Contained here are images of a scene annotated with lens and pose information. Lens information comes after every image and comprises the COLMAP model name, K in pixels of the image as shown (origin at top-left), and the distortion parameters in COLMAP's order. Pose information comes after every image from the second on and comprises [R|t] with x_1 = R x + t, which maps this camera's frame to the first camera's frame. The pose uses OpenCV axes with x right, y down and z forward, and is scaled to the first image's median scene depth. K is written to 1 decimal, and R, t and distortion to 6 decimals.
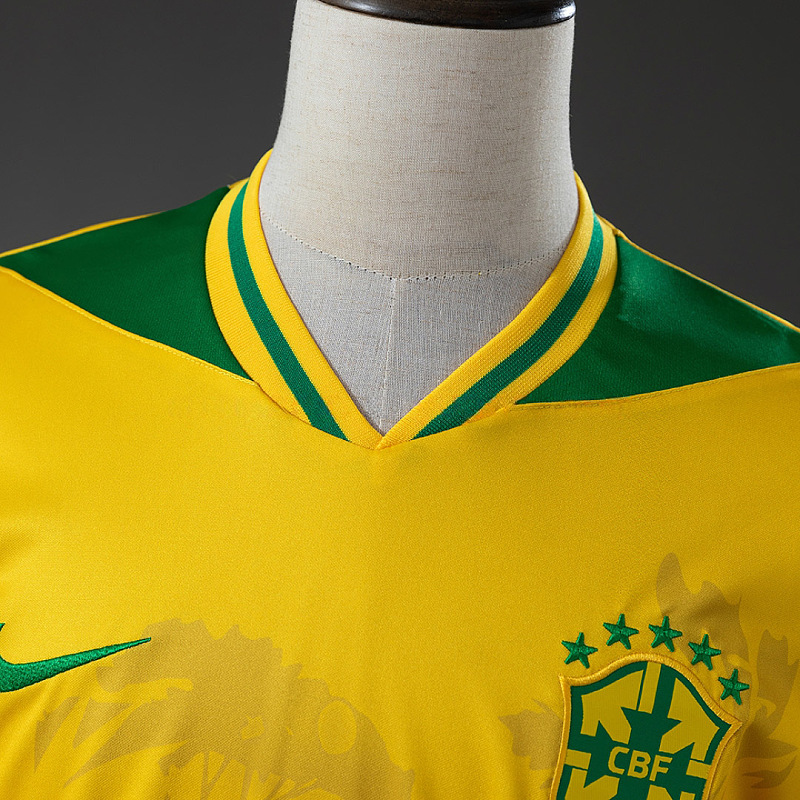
lens RADIAL K [[1942.6, 0, 400.0], [0, 1942.6, 400.0], [0, 0, 1]] dist [-0.050387, -0.499206]
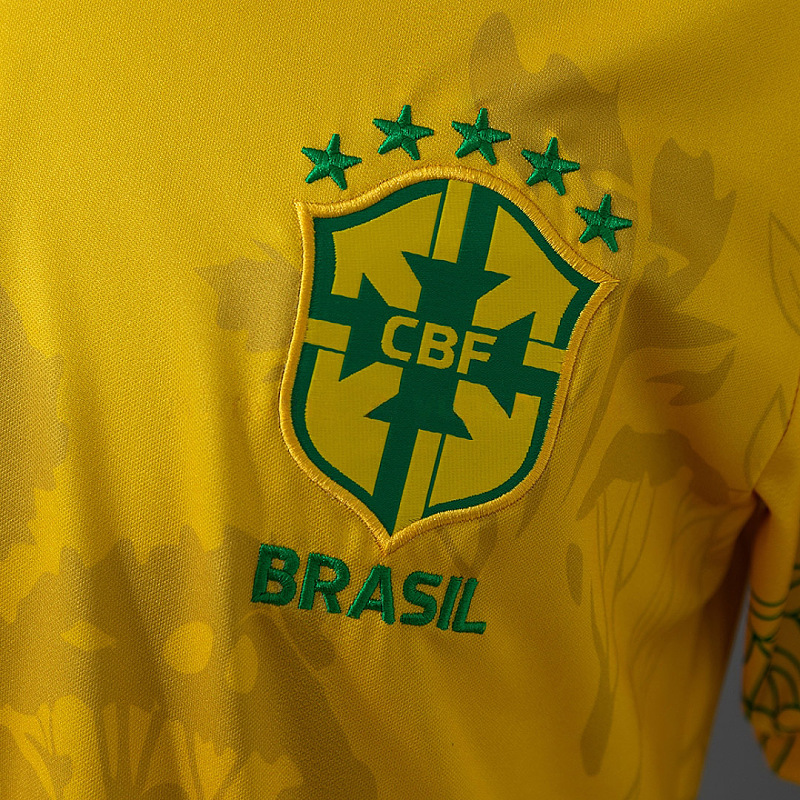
lens RADIAL K [[1942.6, 0, 400.0], [0, 1942.6, 400.0], [0, 0, 1]] dist [-0.050387, -0.499206]
pose [[0.983449, -0.027759, -0.179046, 0.220501], [0.040212, 0.996989, 0.066303, 0.163094], [0.176666, -0.072406, 0.981604, 0.389393]]
